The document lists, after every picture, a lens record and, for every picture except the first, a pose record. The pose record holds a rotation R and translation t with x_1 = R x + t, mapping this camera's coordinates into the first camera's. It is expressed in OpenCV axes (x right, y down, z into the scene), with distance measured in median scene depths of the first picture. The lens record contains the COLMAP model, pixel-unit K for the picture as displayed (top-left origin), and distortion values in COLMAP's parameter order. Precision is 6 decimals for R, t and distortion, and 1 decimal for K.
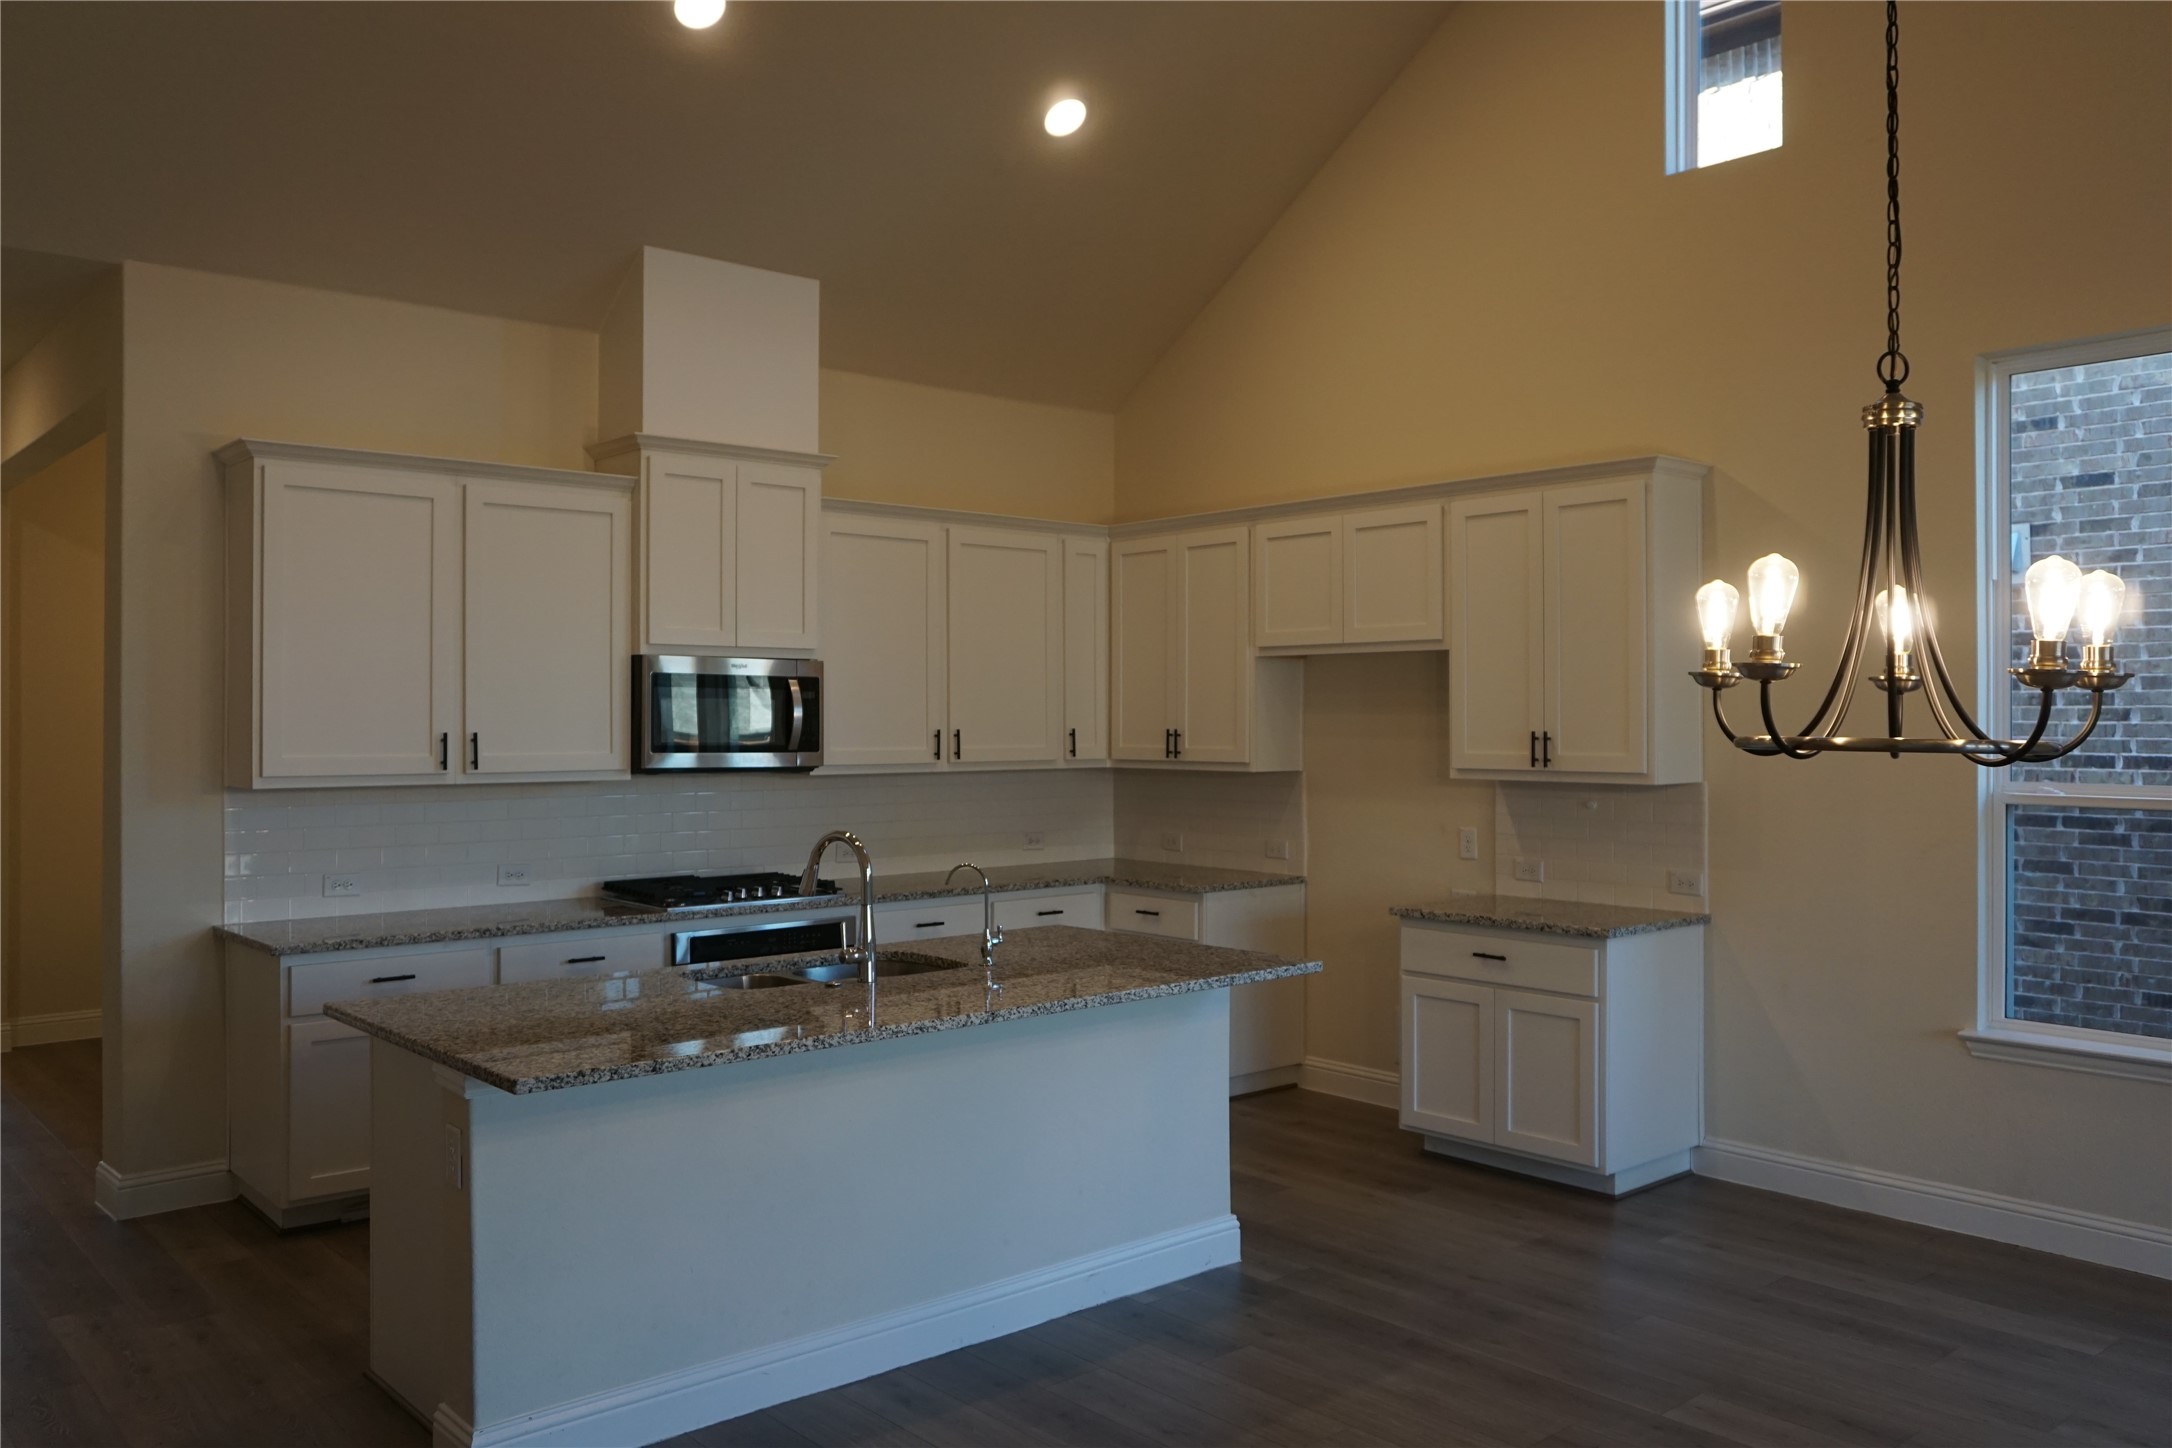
lens RADIAL K [[1644.4, 0, 1085.1], [0, 1644.4, 724.8], [0, 0, 1]] dist [-0.023870, 0.001750]
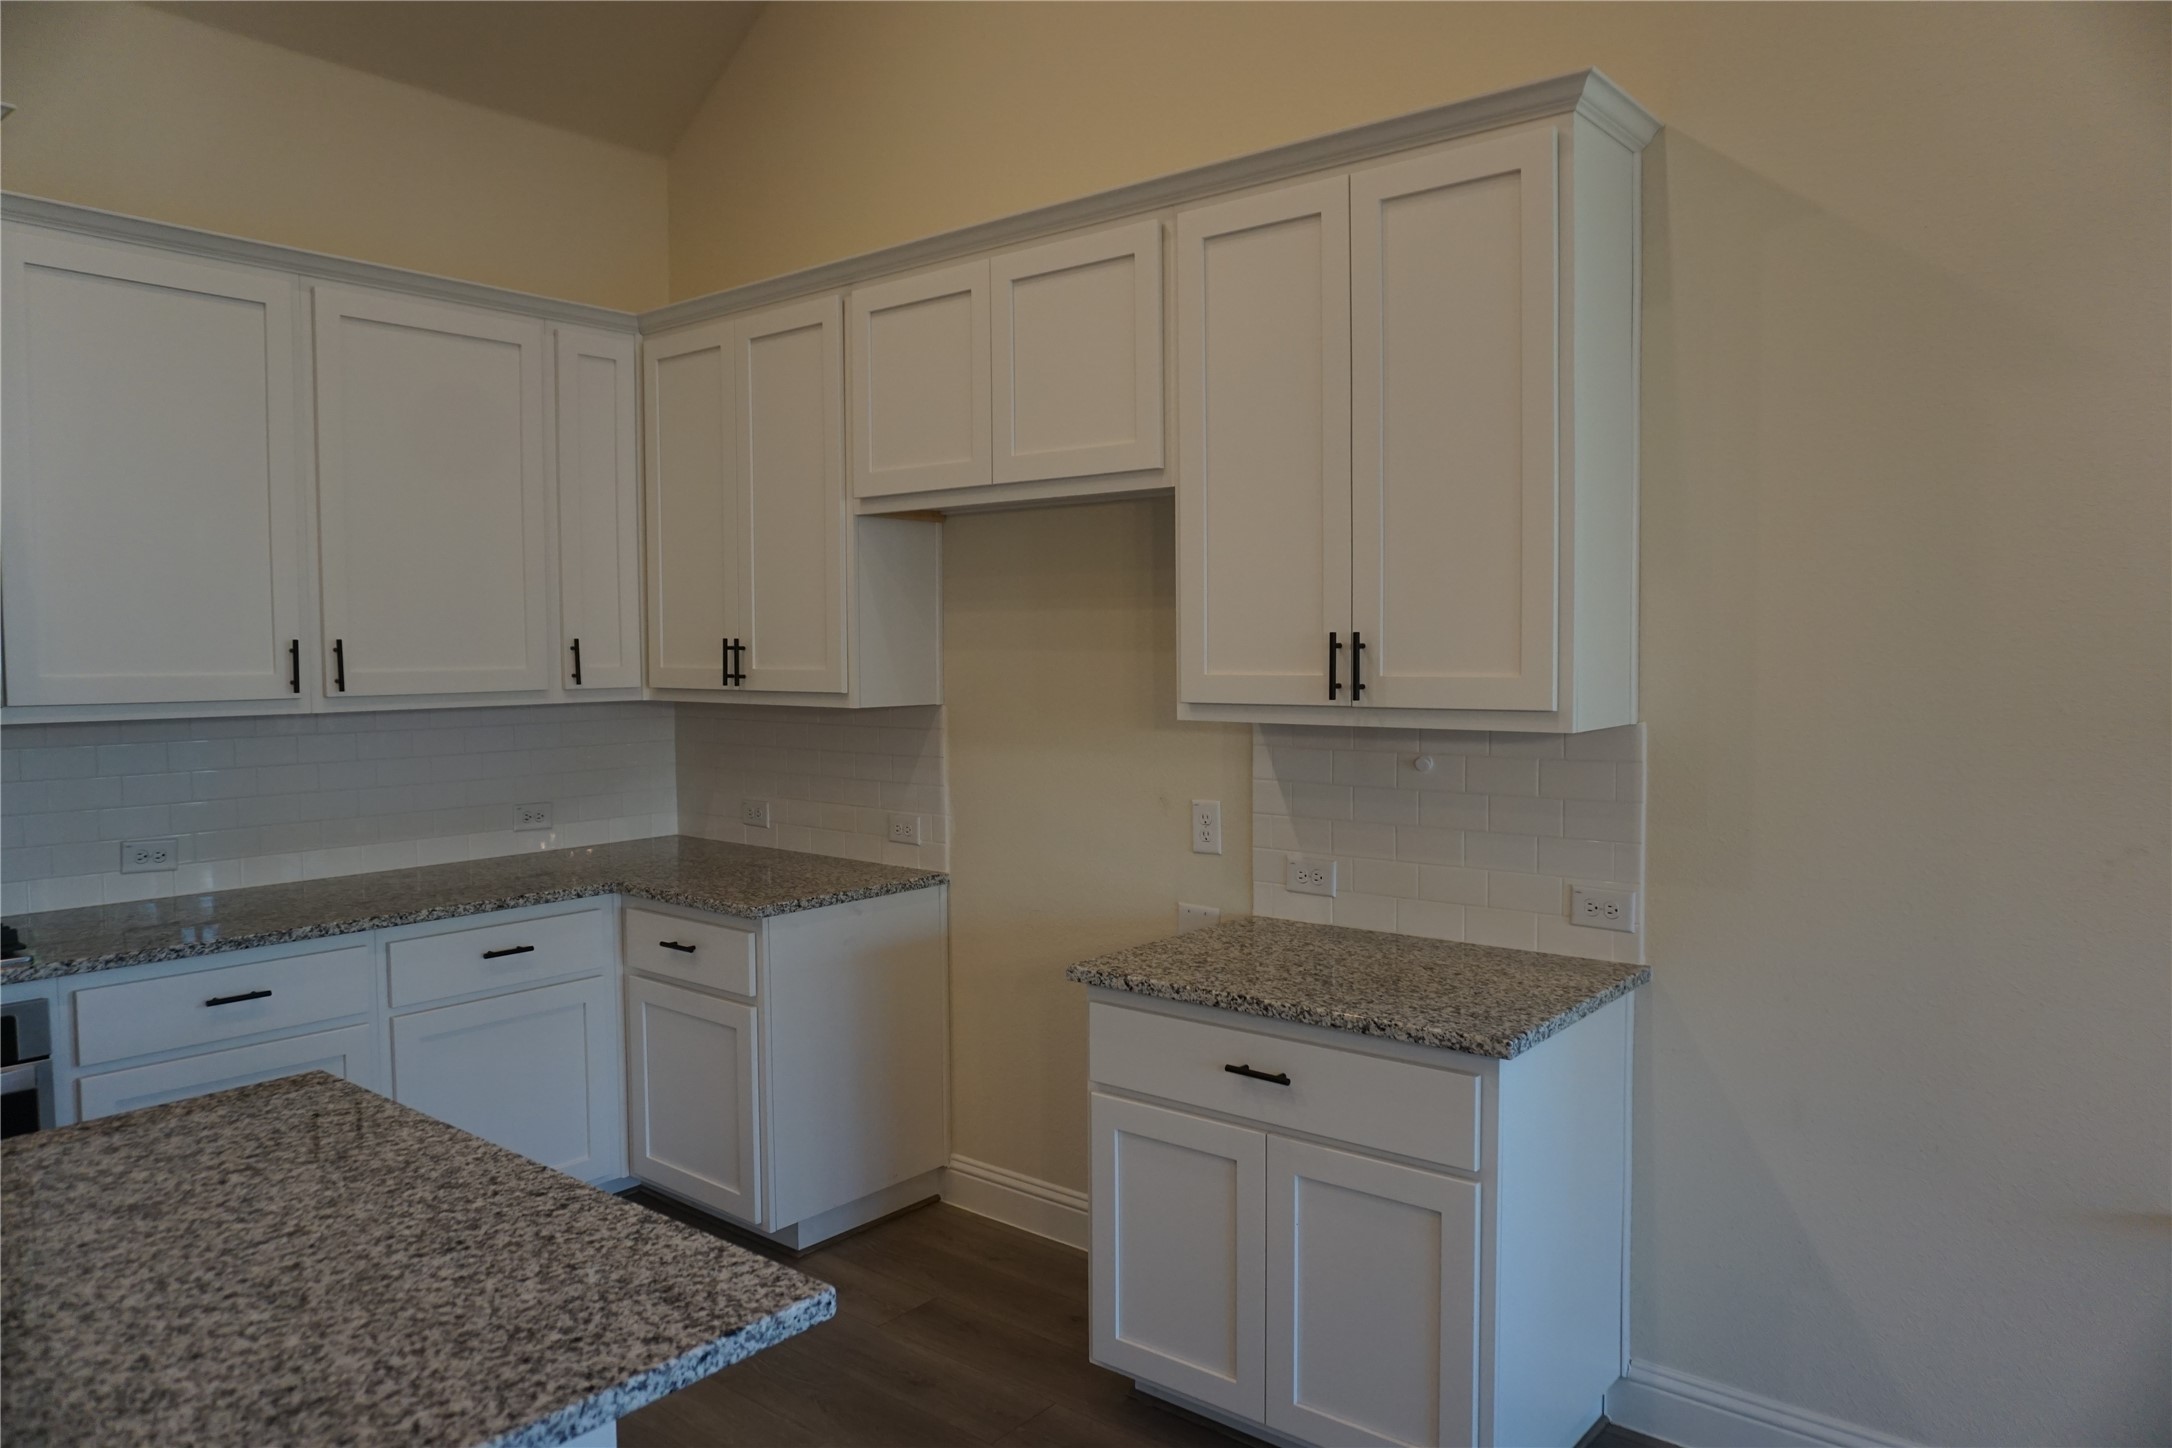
lens RADIAL K [[1461.8, 0, 1078.0], [0, 1461.8, 703.8], [0, 0, 1]] dist [0.008652, 0.000395]
pose [[0.987047, -0.012425, 0.159952, 0.109653], [0.006237, 0.999215, 0.039132, 0.007689], [-0.160313, -0.037628, 0.986349, 0.516169]]
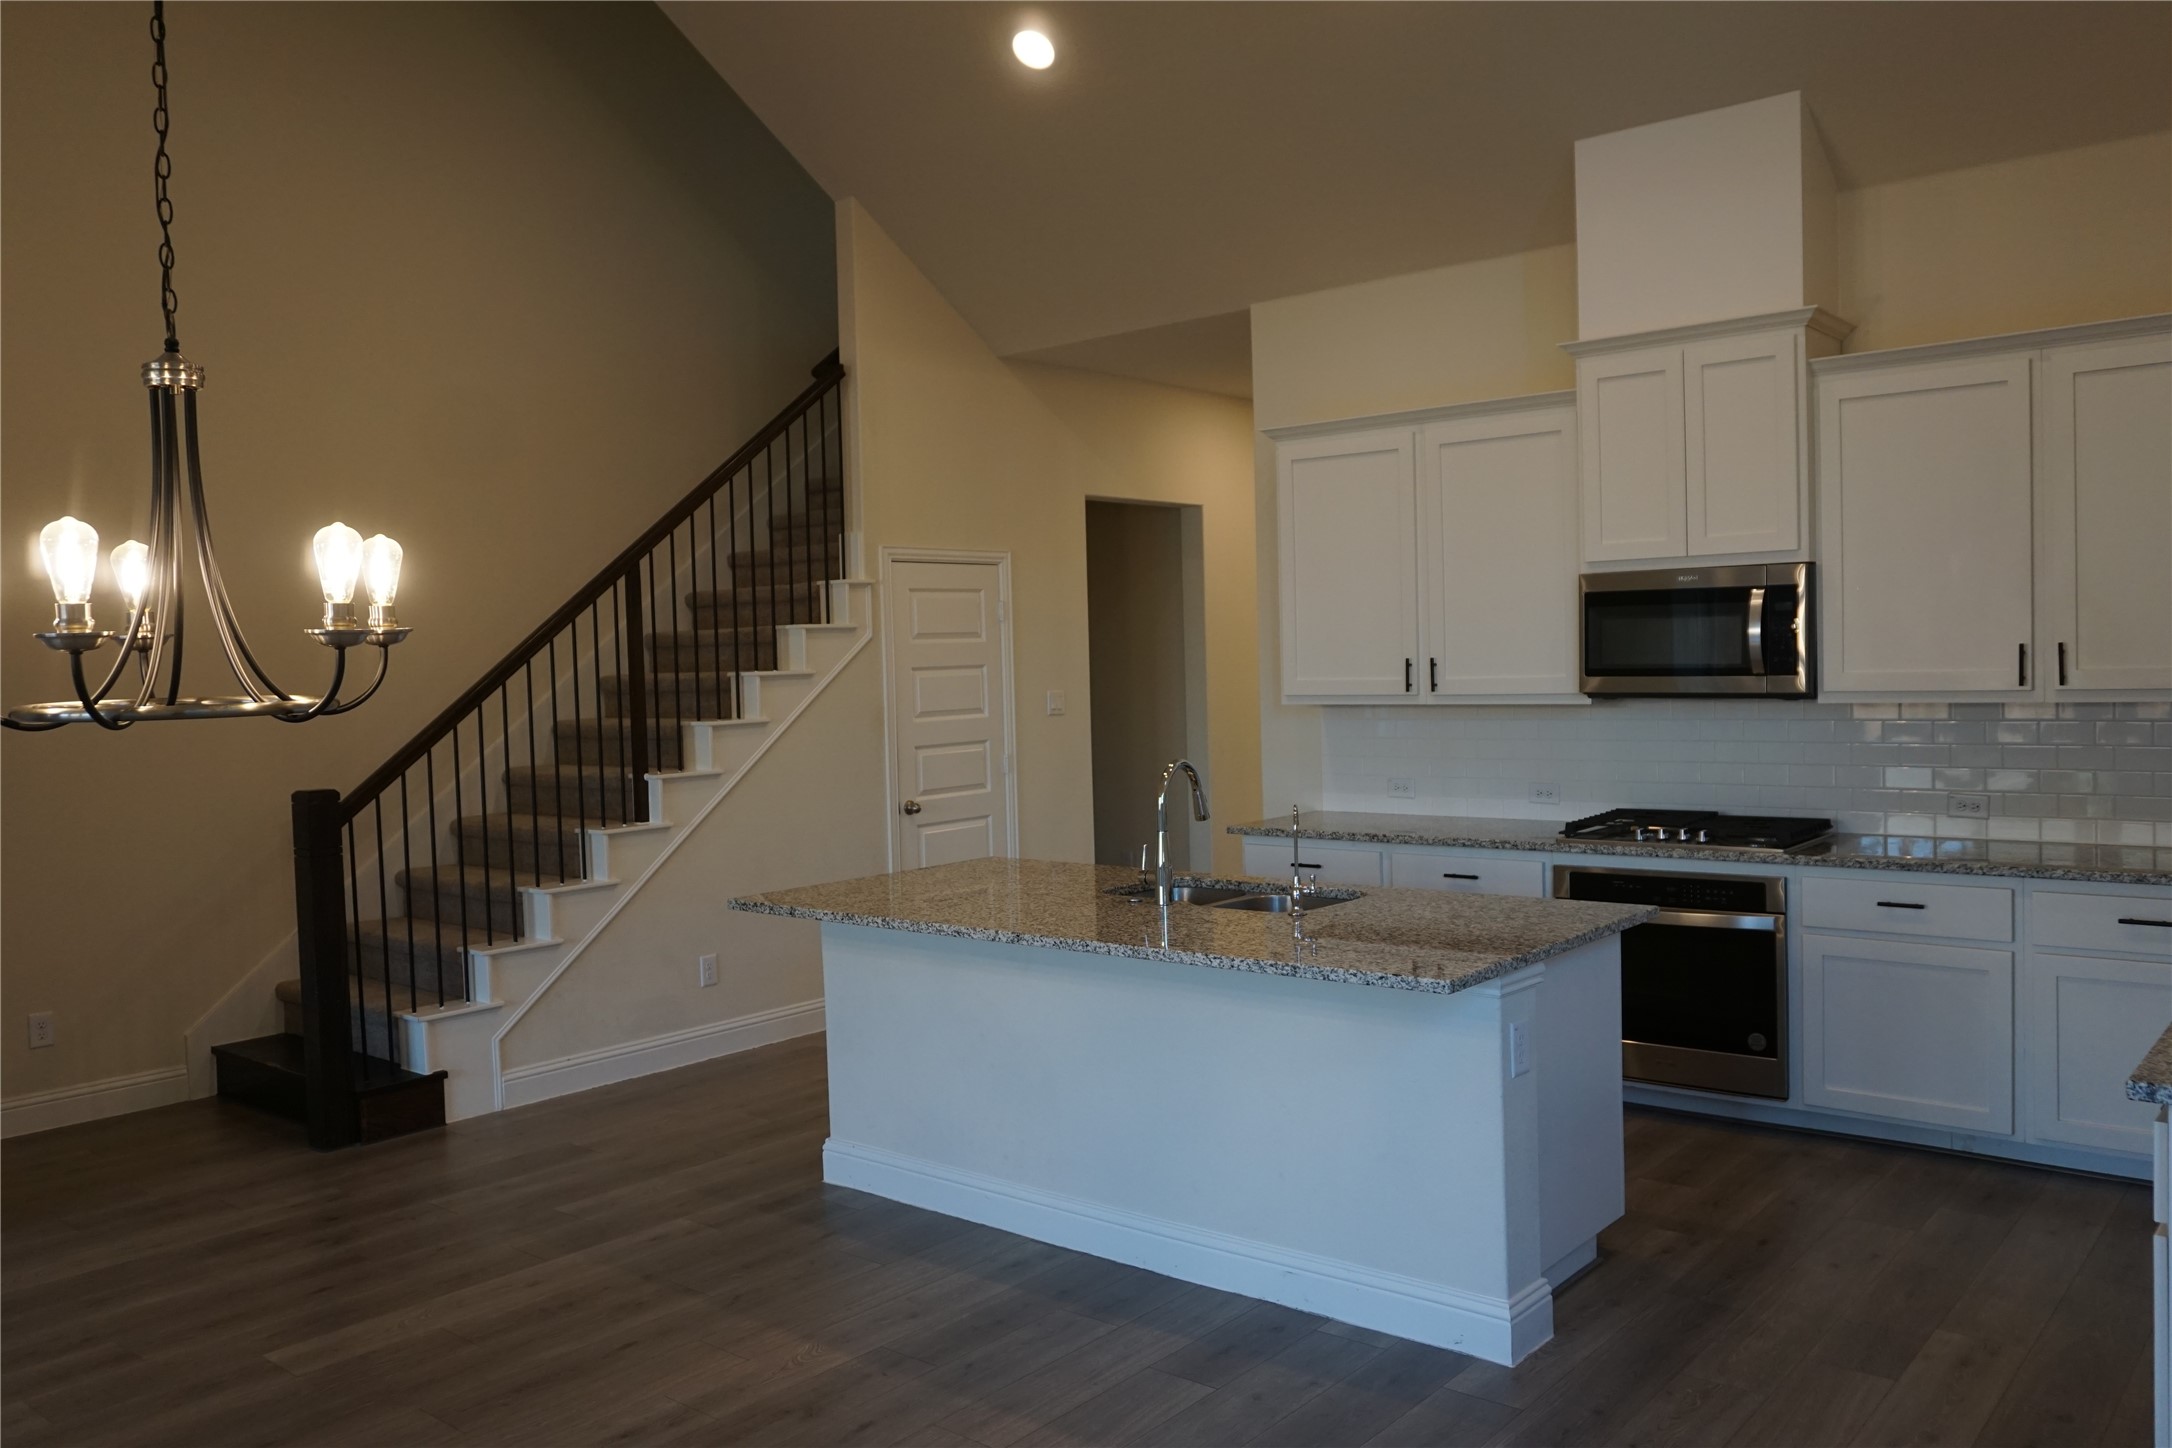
lens RADIAL K [[1644.4, 0, 1088.0], [0, 1644.4, 727.9], [0, 0, 1]] dist [-0.023870, 0.001750]
pose [[0.166660, 0.038843, -0.985249, 0.620810], [0.025024, 0.998735, 0.043608, -0.001967], [0.985697, -0.031923, 0.165477, 0.546858]]
